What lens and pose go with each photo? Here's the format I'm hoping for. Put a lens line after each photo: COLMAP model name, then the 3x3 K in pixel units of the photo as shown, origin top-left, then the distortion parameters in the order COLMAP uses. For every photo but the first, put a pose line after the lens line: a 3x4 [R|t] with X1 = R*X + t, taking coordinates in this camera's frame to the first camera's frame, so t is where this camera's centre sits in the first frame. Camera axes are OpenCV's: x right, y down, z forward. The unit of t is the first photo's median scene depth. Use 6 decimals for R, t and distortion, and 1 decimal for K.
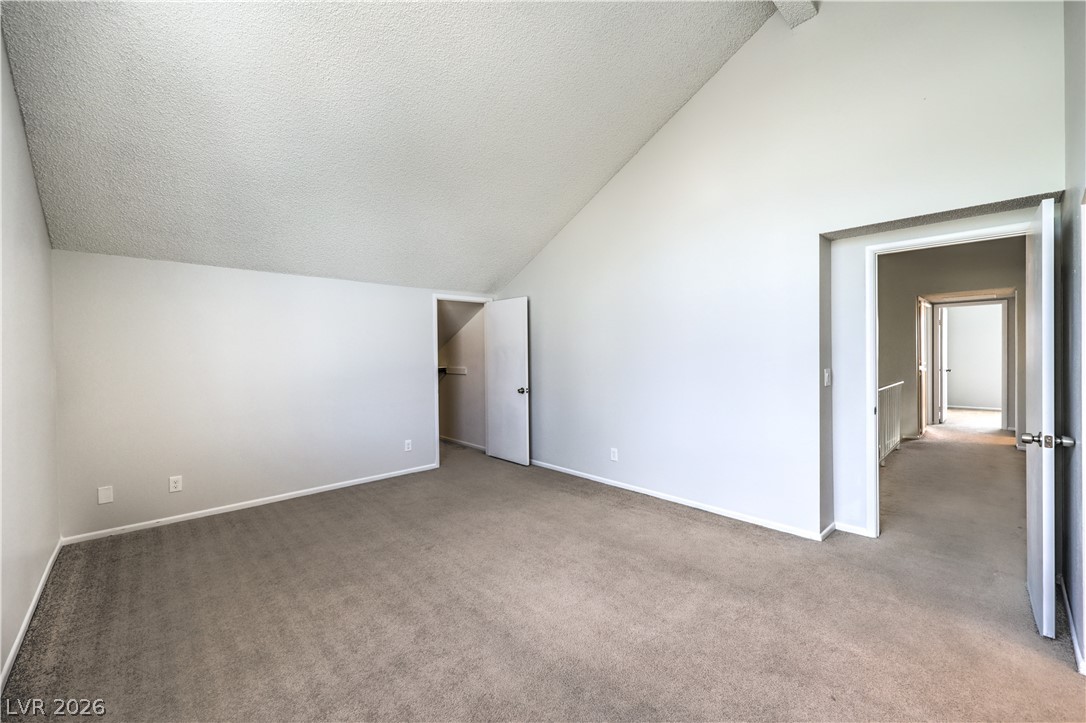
lens RADIAL K [[435.4, 0, 549.5], [0, 435.4, 359.8], [0, 0, 1]] dist [-0.009497, 0.000107]
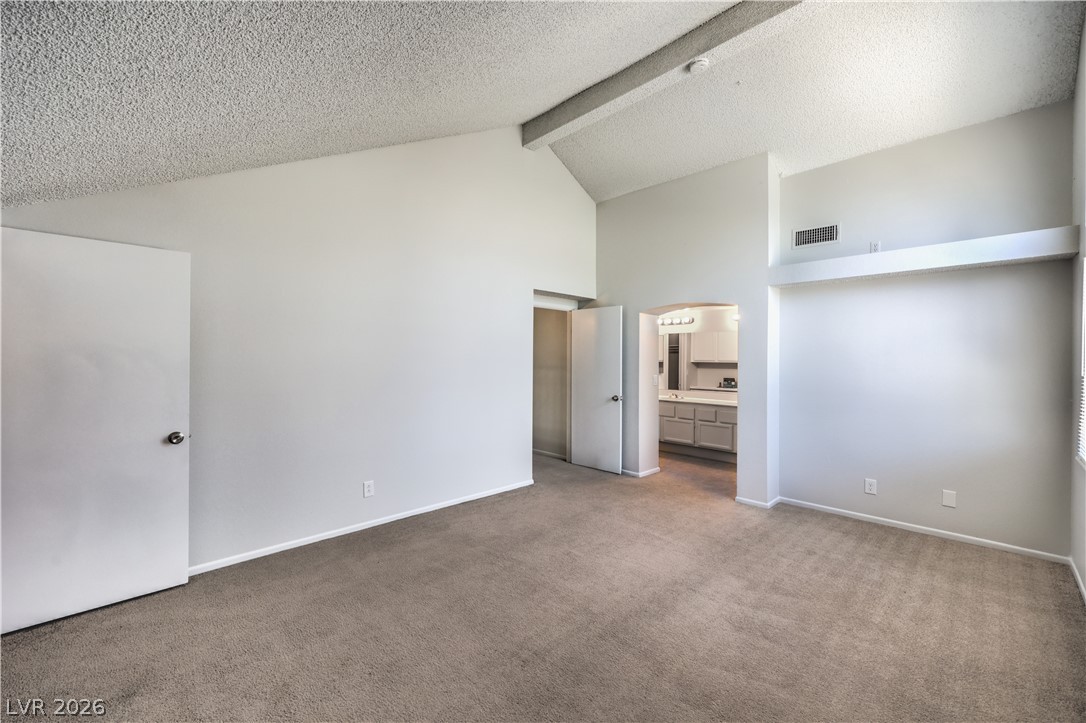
lens RADIAL K [[434.4, 0, 541.3], [0, 434.4, 360.2], [0, 0, 1]] dist [0.001252, -0.000150]
pose [[-0.017490, 0.006534, 0.999826, -0.889960], [0.009035, 0.999939, -0.006377, -0.019885], [-0.999806, 0.008921, -0.017548, 0.915041]]
